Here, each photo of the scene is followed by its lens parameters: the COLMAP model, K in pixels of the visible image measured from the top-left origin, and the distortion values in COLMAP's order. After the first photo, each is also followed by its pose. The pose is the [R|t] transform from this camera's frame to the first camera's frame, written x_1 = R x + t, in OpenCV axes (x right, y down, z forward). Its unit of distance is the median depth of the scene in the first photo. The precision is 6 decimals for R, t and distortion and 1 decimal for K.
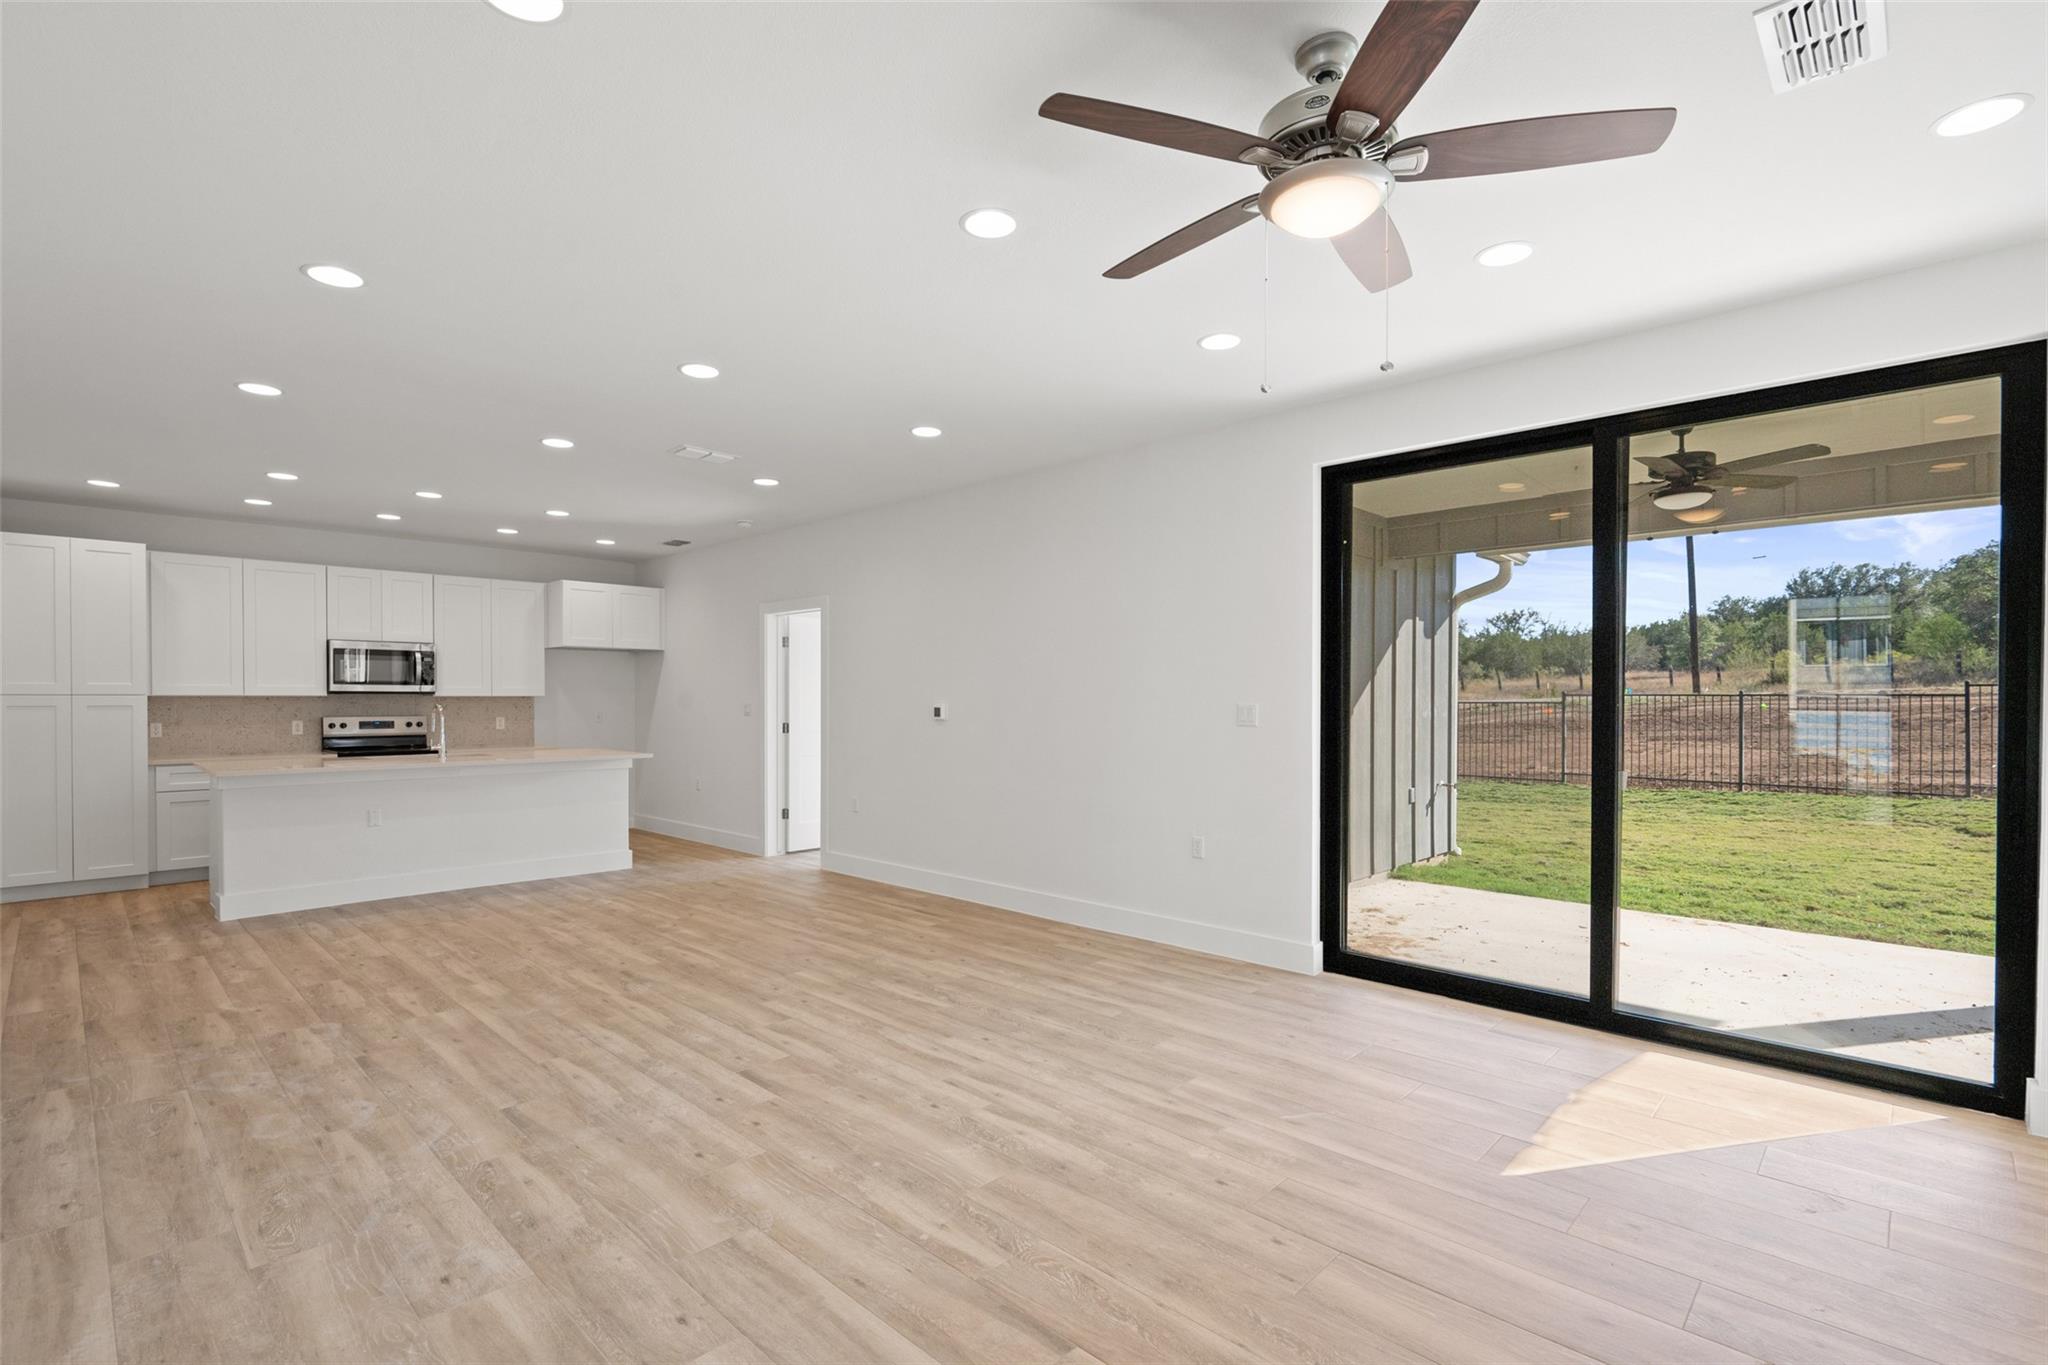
lens RADIAL K [[930.7, 0, 1027.2], [0, 930.7, 694.4], [0, 0, 1]] dist [-0.000355, -0.004759]
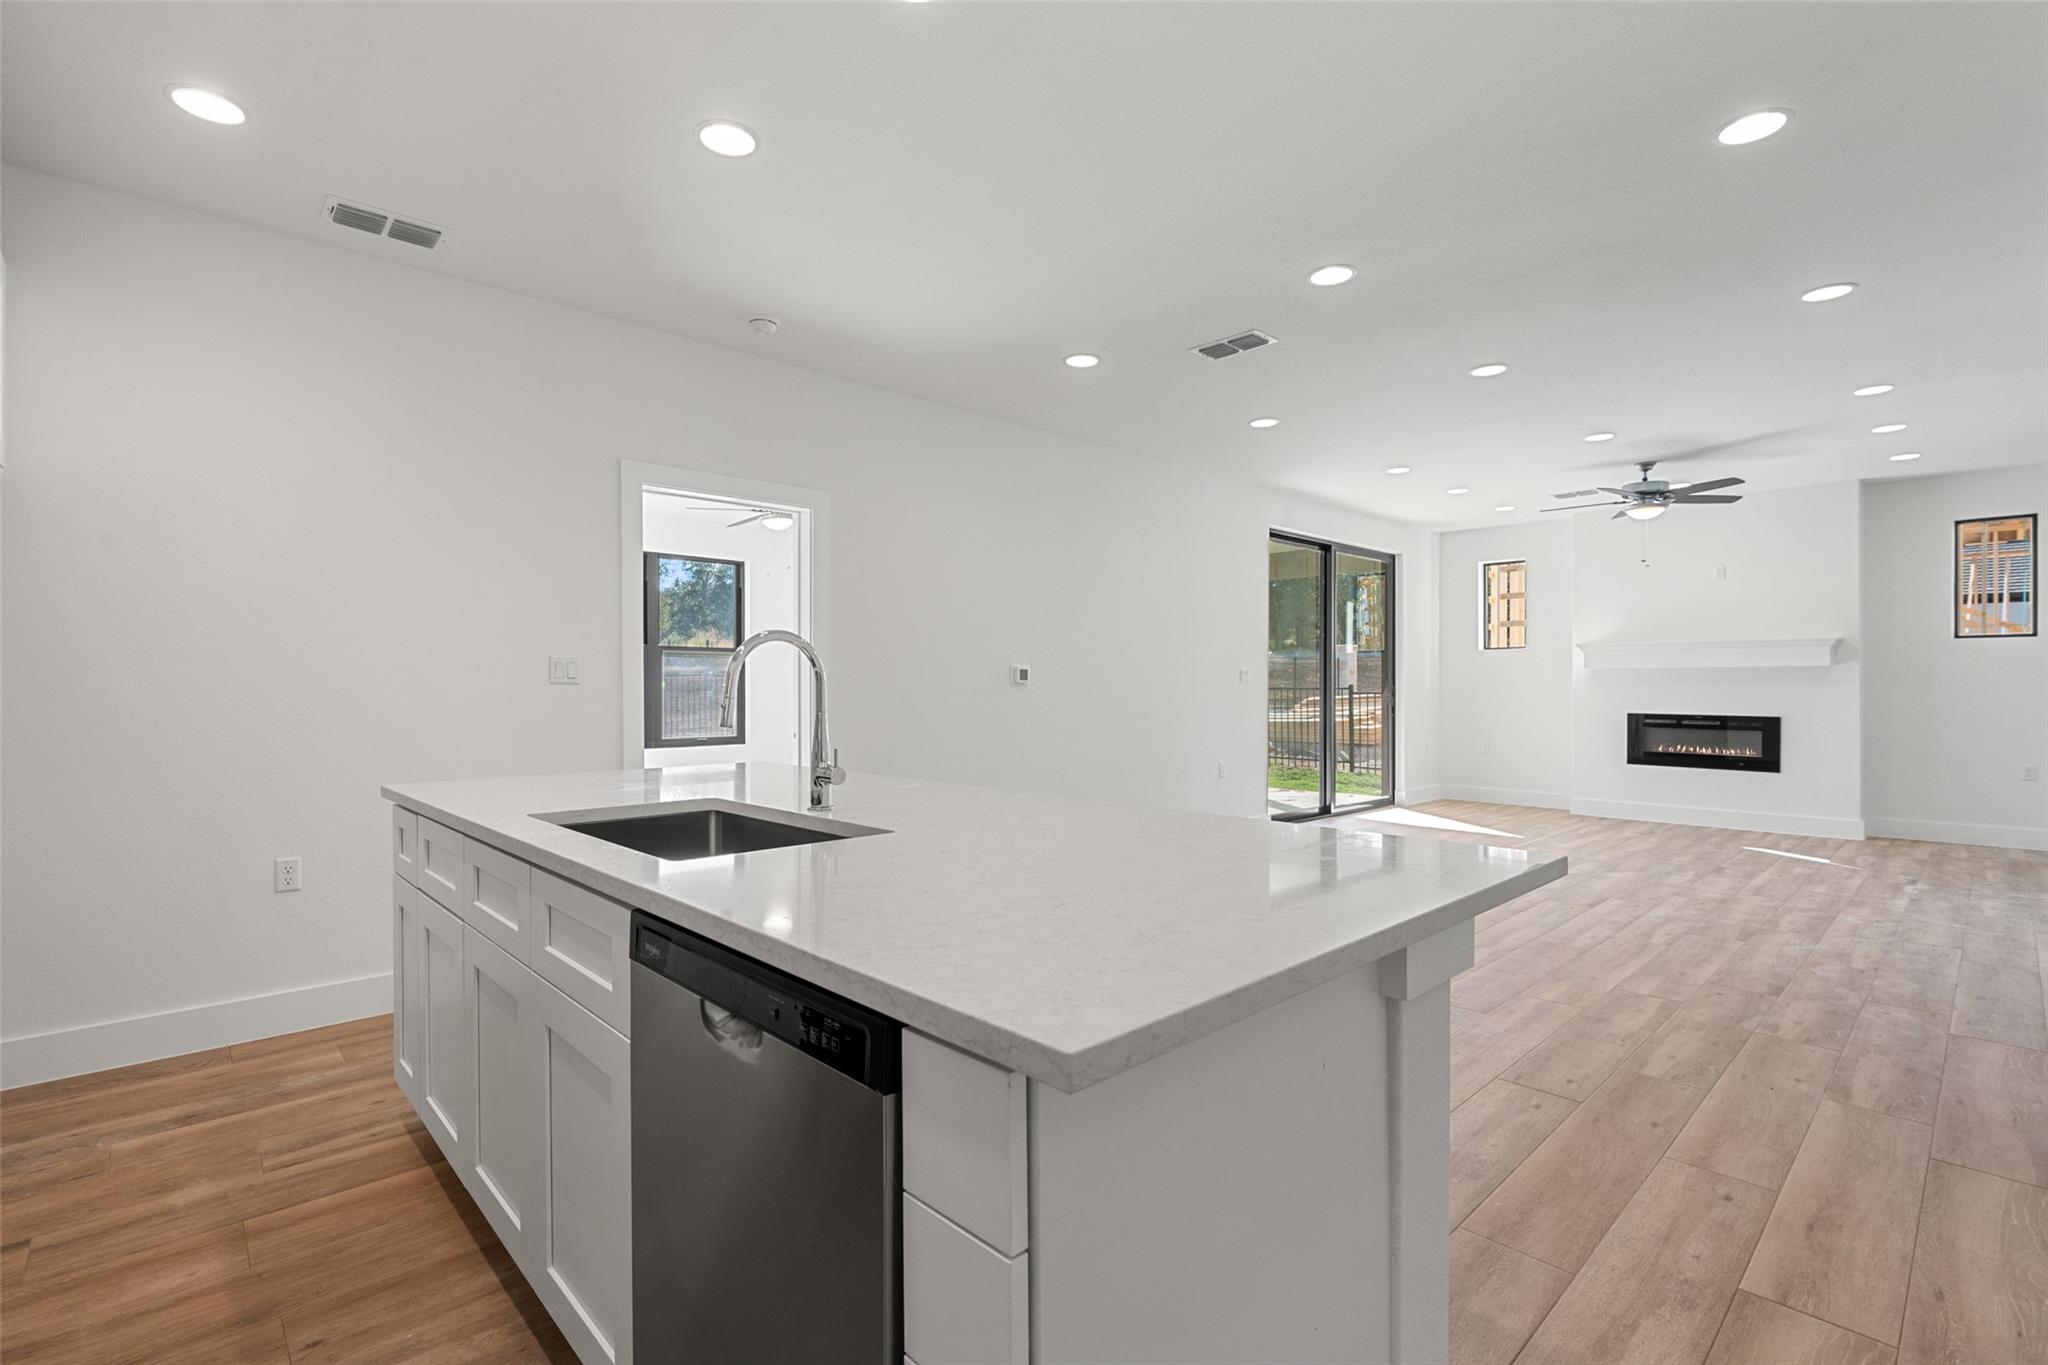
lens RADIAL K [[930.7, 0, 1023.2], [0, 930.7, 680.8], [0, 0, 1]] dist [-0.000355, -0.004759]
pose [[0.056426, 0.004737, 0.998396, -0.792771], [-0.000322, 0.999989, -0.004727, 0.024571], [-0.998407, -0.000055, 0.056427, 0.785641]]
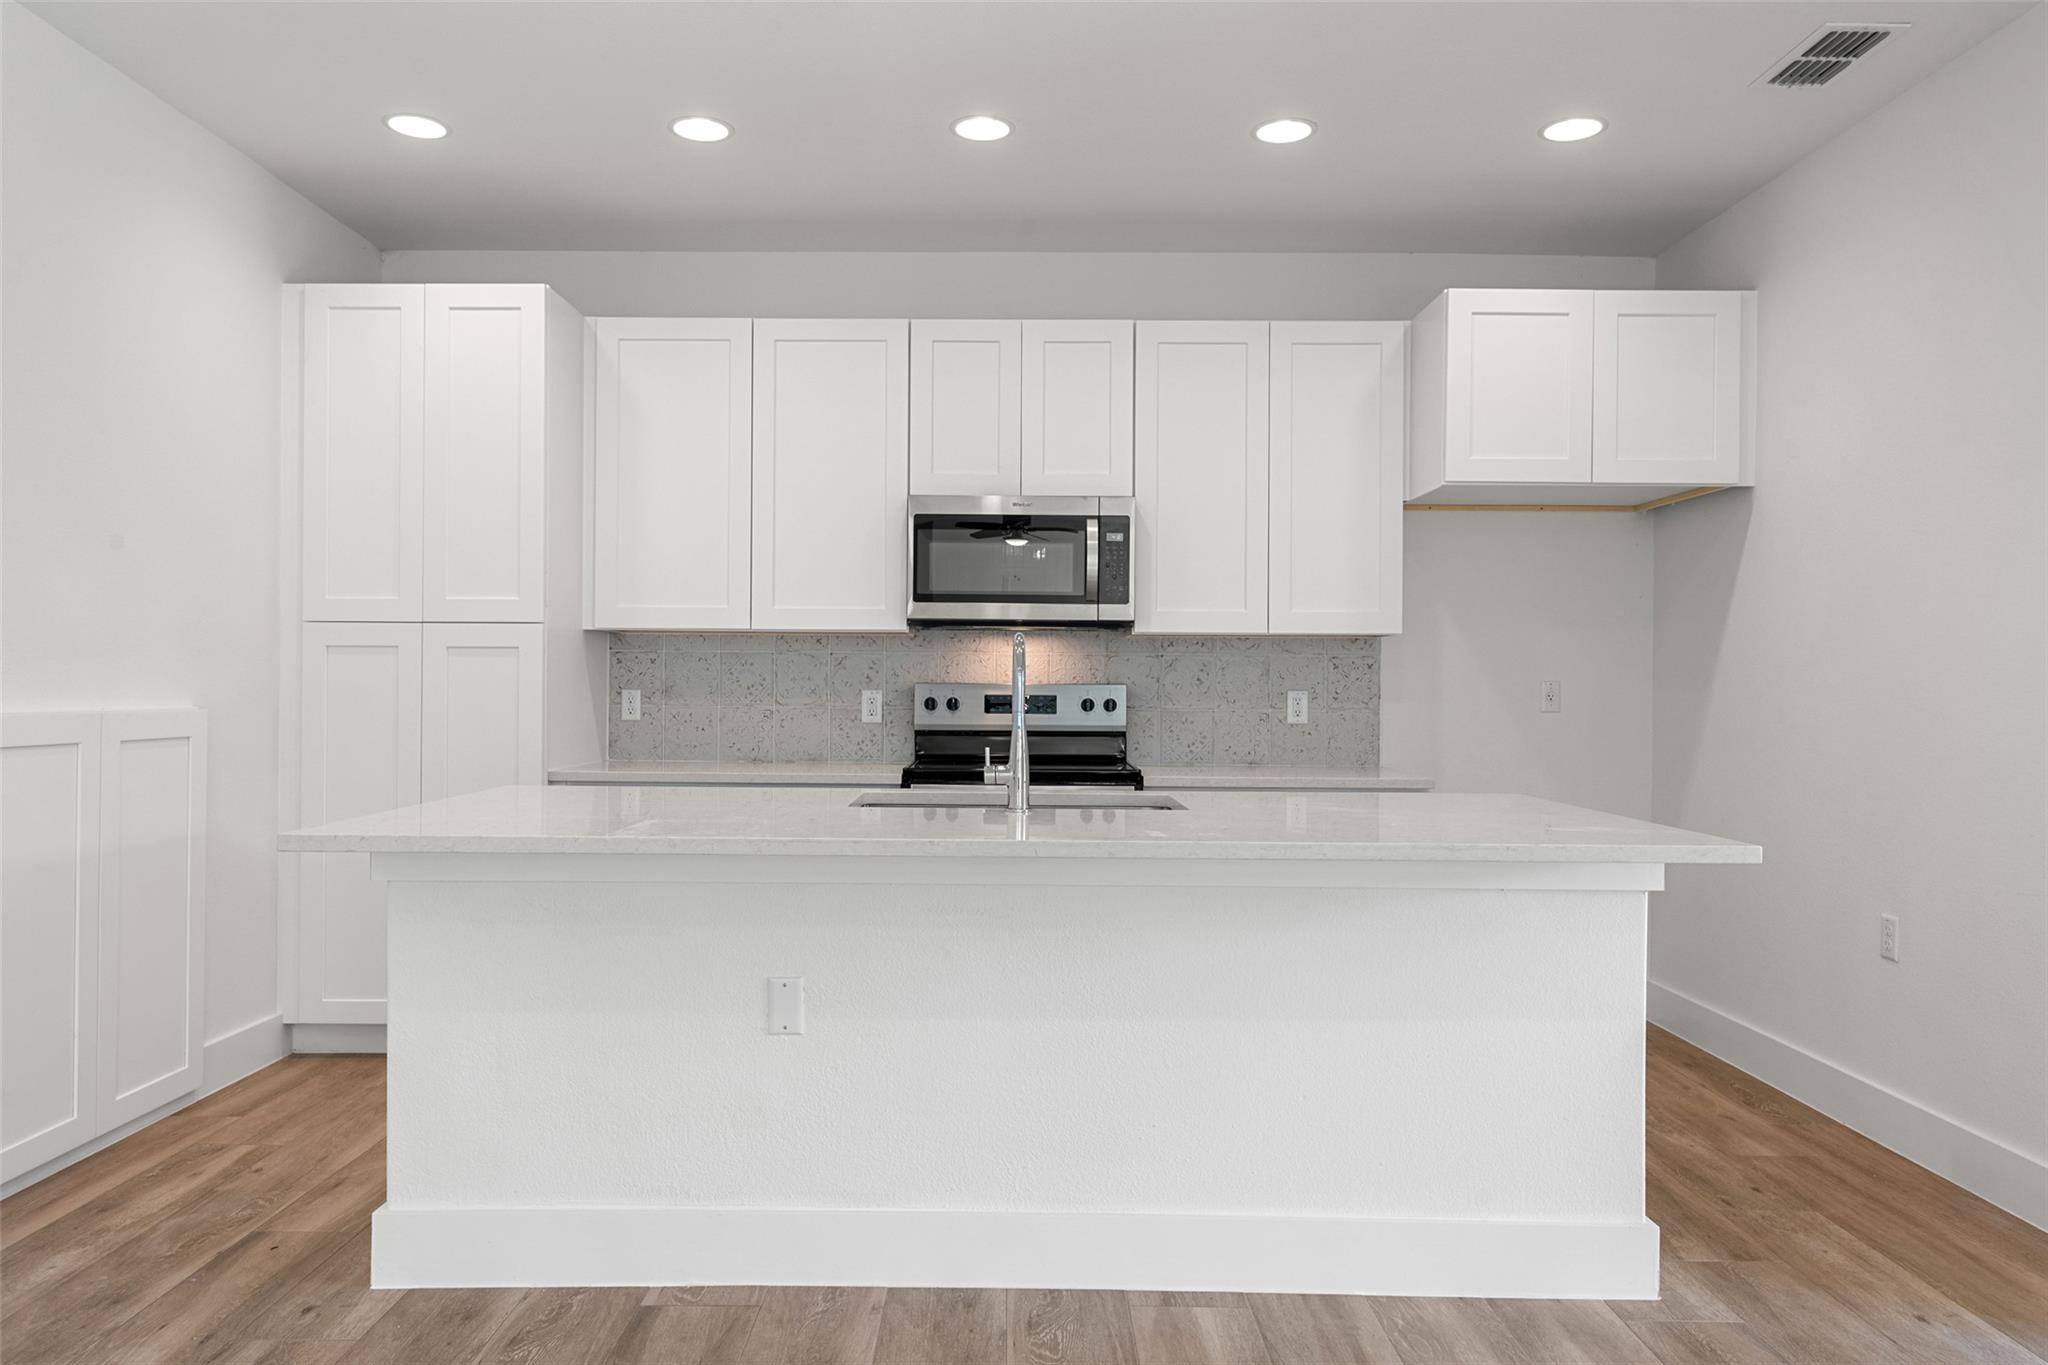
lens RADIAL K [[1395.6, 0, 1018.6], [0, 1395.6, 679.4], [0, 0, 1]] dist [-0.001597, -0.001152]
pose [[0.684255, 0.003510, -0.729234, -0.260126], [-0.002820, 0.999994, 0.002167, 0.021185], [0.729237, 0.000573, 0.684260, 0.597673]]
